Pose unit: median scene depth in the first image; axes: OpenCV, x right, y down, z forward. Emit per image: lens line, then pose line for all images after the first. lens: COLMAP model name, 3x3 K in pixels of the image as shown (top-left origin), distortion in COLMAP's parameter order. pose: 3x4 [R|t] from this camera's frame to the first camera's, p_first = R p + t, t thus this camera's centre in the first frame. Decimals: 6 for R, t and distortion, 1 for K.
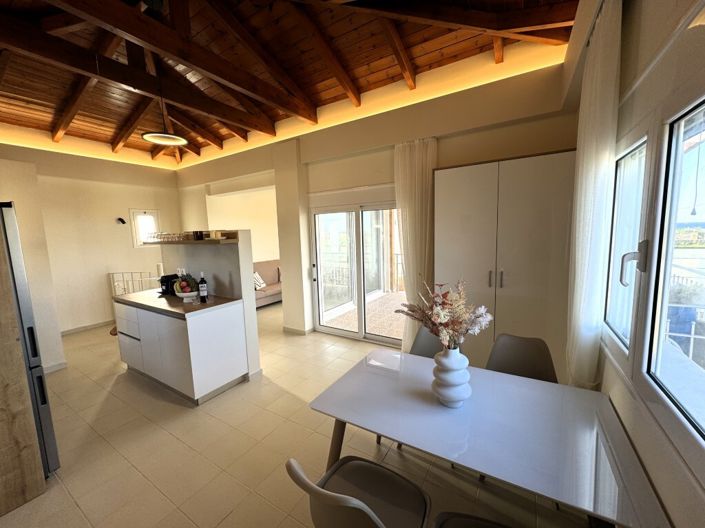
lens RADIAL K [[282.3, 0, 351.6], [0, 282.3, 265.3], [0, 0, 1]] dist [-0.001891, -0.000482]
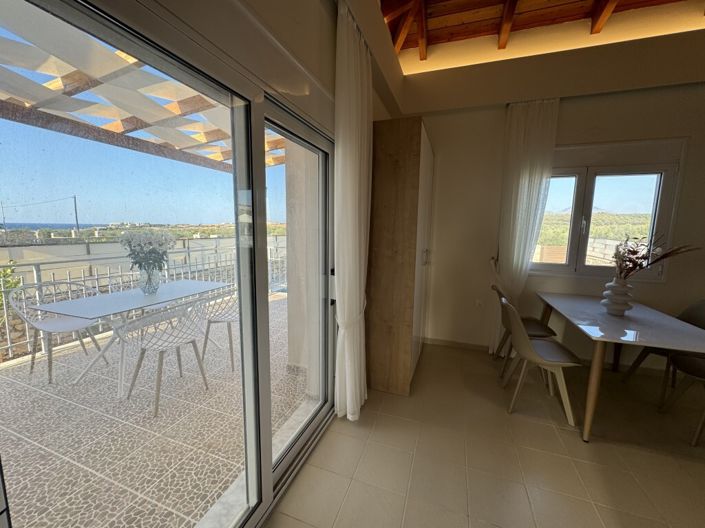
lens RADIAL K [[277.9, 0, 364.2], [0, 277.9, 265.5], [0, 0, 1]] dist [-0.000362, -0.000030]
pose [[-0.222510, -0.100490, 0.969738, -0.283527], [0.108657, 0.985921, 0.127099, -0.048359], [-0.968856, 0.133650, -0.208459, 0.955877]]
